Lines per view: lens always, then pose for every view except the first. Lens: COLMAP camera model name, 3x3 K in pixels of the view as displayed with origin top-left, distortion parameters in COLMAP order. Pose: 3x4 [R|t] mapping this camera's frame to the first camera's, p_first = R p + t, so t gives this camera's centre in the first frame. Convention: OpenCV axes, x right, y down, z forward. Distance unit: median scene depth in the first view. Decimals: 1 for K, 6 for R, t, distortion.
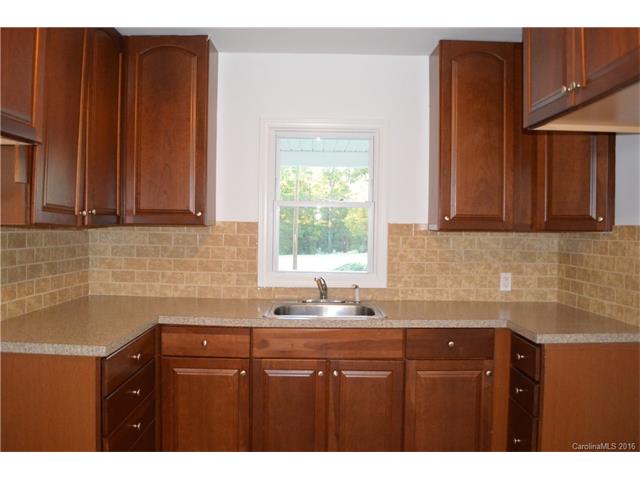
lens RADIAL K [[520.6, 0, 316.0], [0, 520.6, 238.4], [0, 0, 1]] dist [-0.061160, 0.006123]
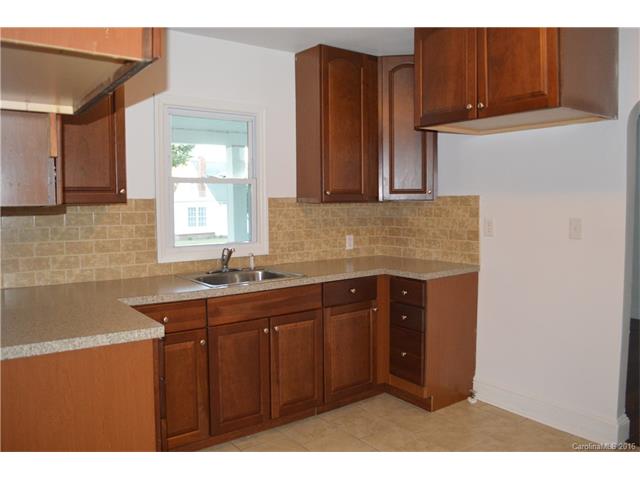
lens RADIAL K [[520.6, 0, 315.8], [0, 520.6, 240.0], [0, 0, 1]] dist [-0.061160, 0.006123]
pose [[0.806780, -0.065085, 0.587256, -0.450737], [0.033208, 0.997338, 0.064912, -0.006803], [-0.589917, -0.032868, 0.806794, 0.017600]]
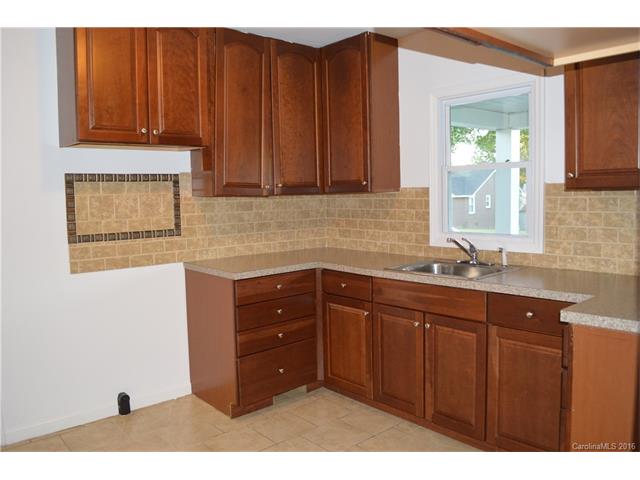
lens RADIAL K [[520.6, 0, 313.3], [0, 520.6, 238.0], [0, 0, 1]] dist [-0.061160, 0.006123]
pose [[0.648218, 0.035012, -0.760650, 0.564073], [0.015216, 0.998147, 0.058910, 0.007451], [0.761303, -0.049761, 0.646484, 0.103006]]
